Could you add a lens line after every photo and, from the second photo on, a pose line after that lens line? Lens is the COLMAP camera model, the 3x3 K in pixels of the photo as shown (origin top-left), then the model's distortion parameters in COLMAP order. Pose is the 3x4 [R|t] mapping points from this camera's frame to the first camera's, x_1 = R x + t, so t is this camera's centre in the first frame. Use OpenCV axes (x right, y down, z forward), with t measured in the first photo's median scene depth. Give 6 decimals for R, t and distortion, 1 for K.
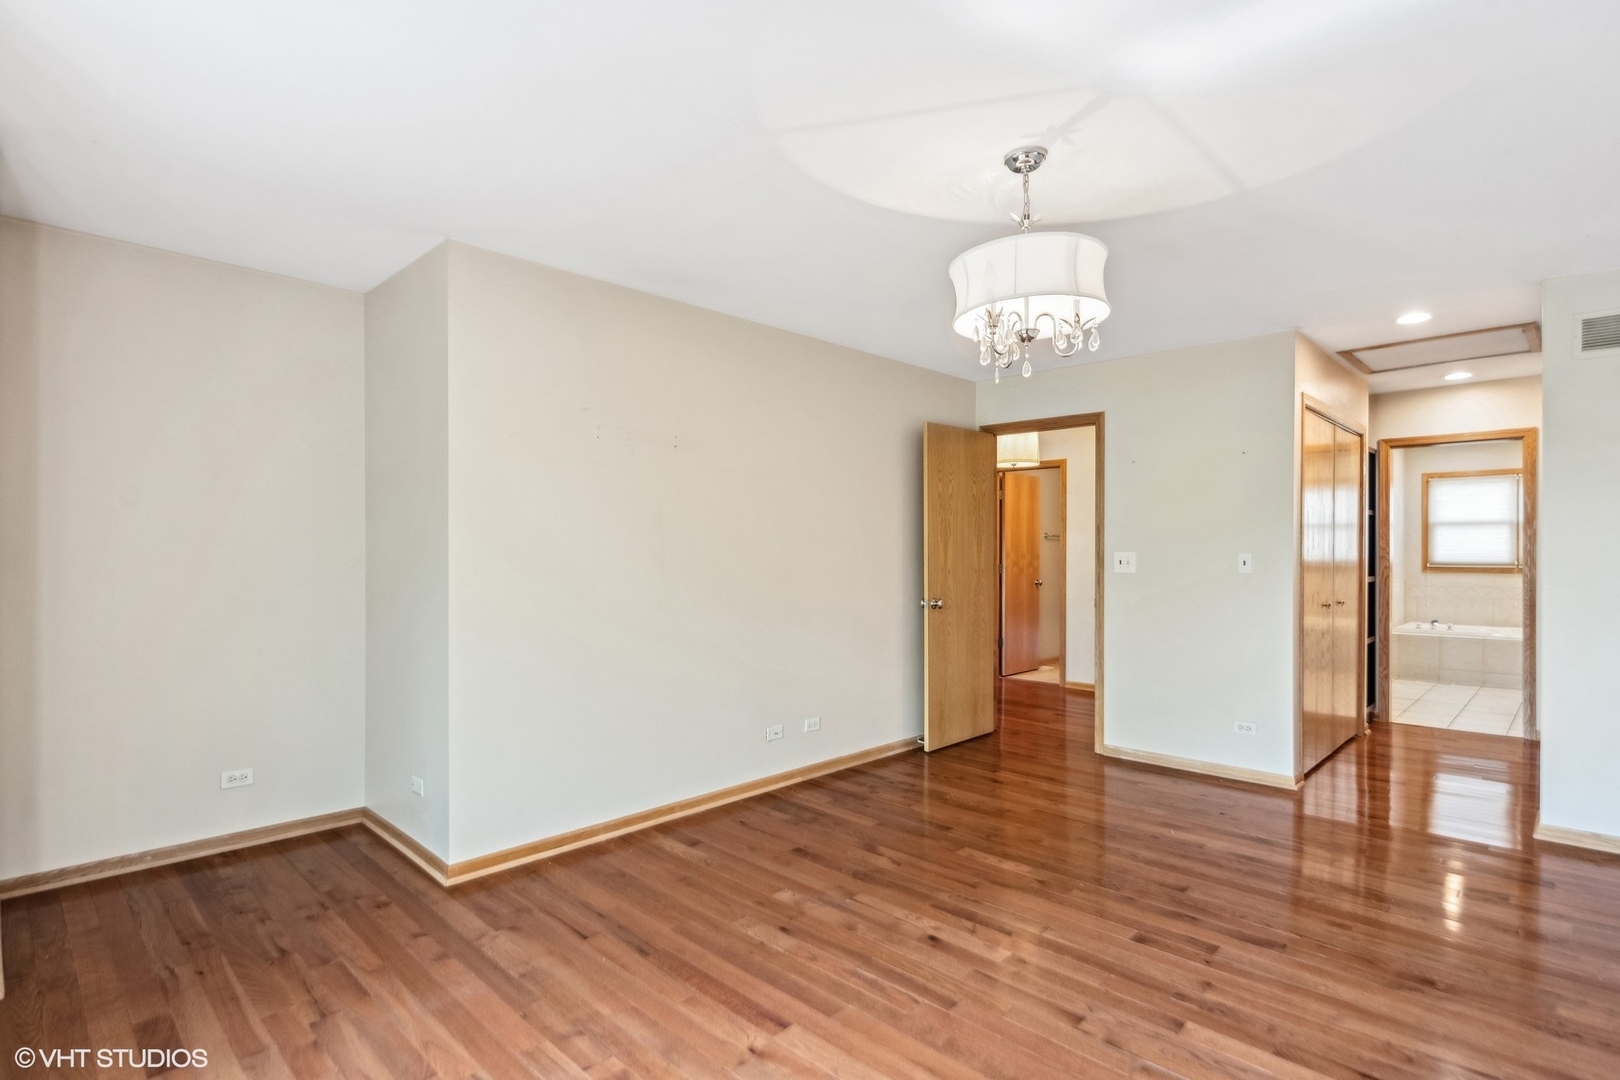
lens RADIAL K [[799.4, 0, 813.0], [0, 799.4, 547.5], [0, 0, 1]] dist [0.010562, -0.007933]
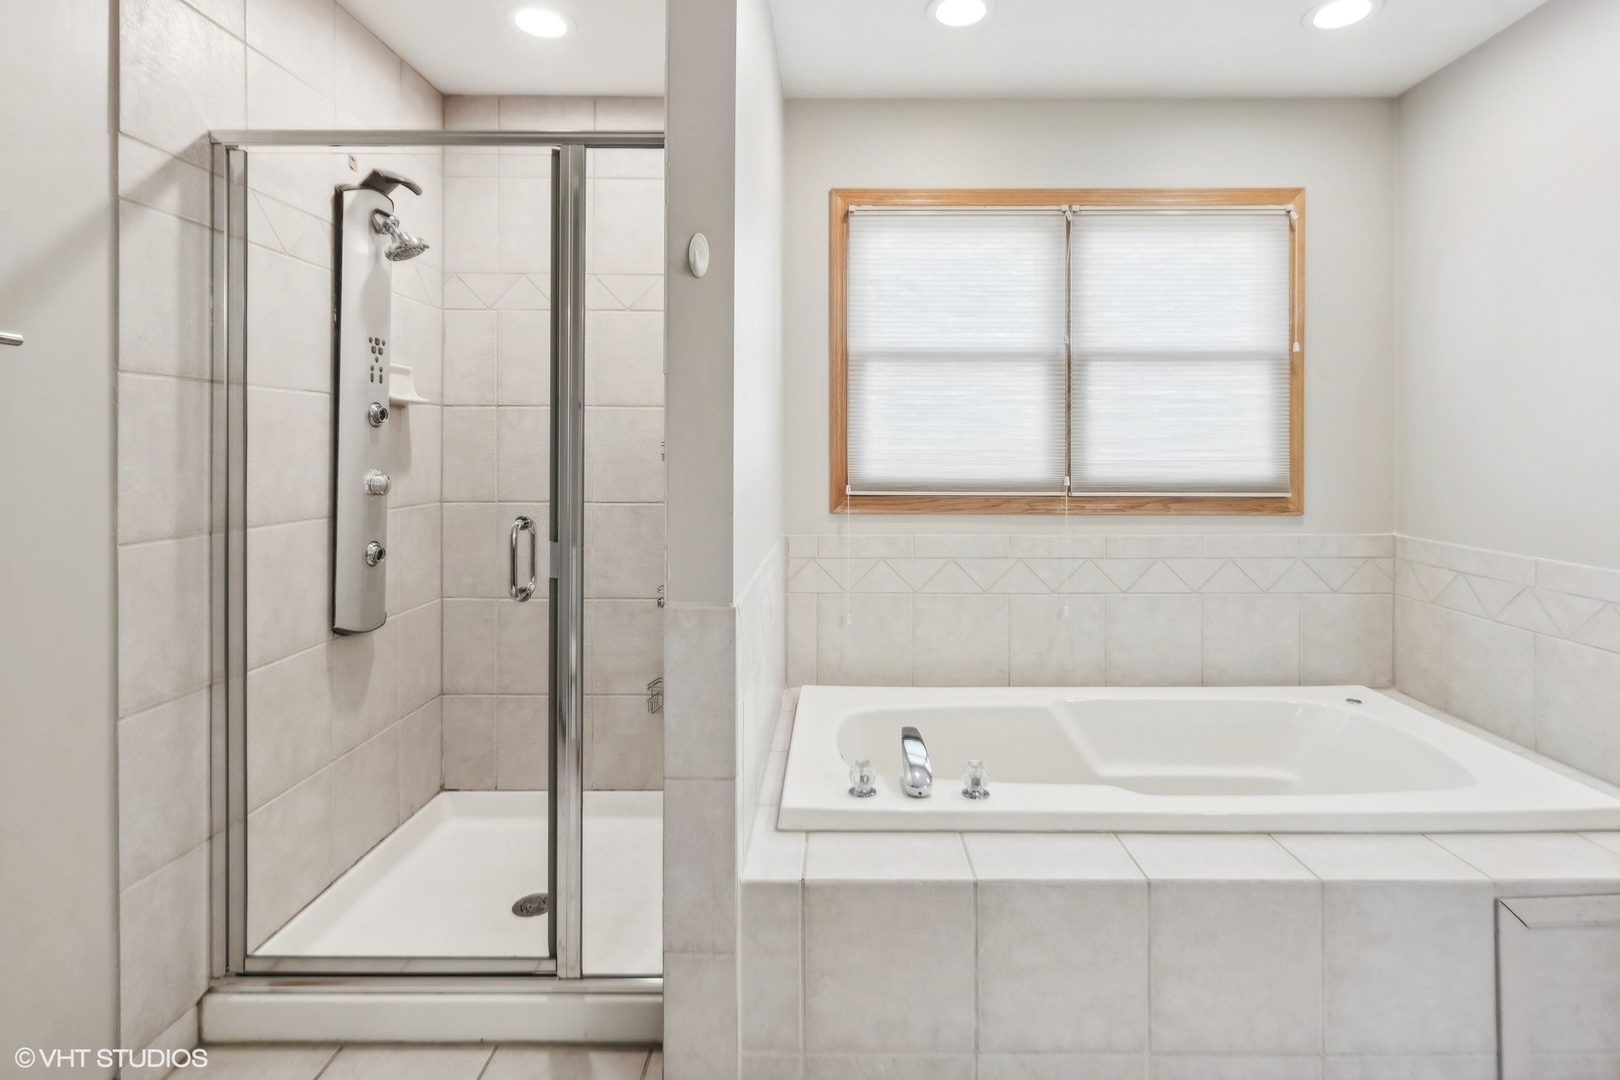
lens RADIAL K [[799.4, 0, 829.7], [0, 799.4, 453.8], [0, 0, 1]] dist [0.010562, -0.007933]
pose [[0.728677, 0.005895, 0.684832, 0.556975], [0.004187, 0.999906, -0.013062, 0.012037], [-0.684845, 0.012386, 0.728583, 0.787296]]
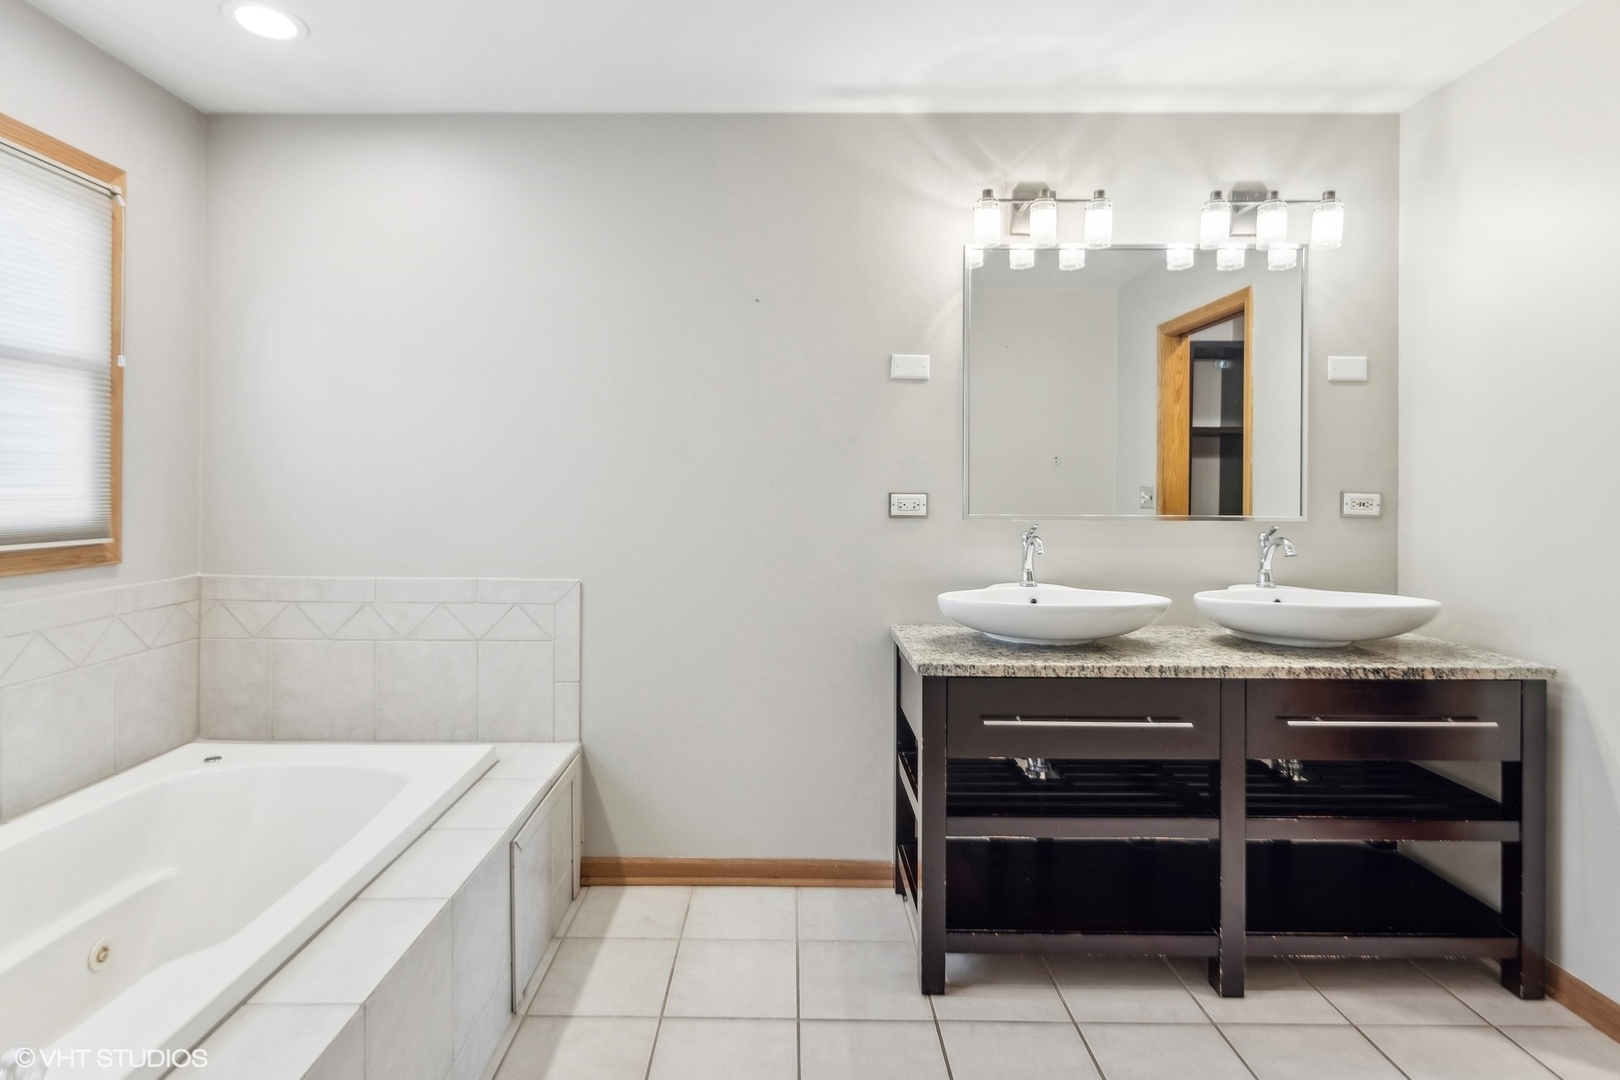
lens RADIAL K [[799.4, 0, 777.6], [0, 799.4, 486.1], [0, 0, 1]] dist [0.010562, -0.007933]
pose [[-0.684494, 0.007696, 0.728978, 0.570082], [0.012062, 0.999927, 0.000770, 0.009832], [-0.728919, 0.009320, -0.684536, 0.909871]]
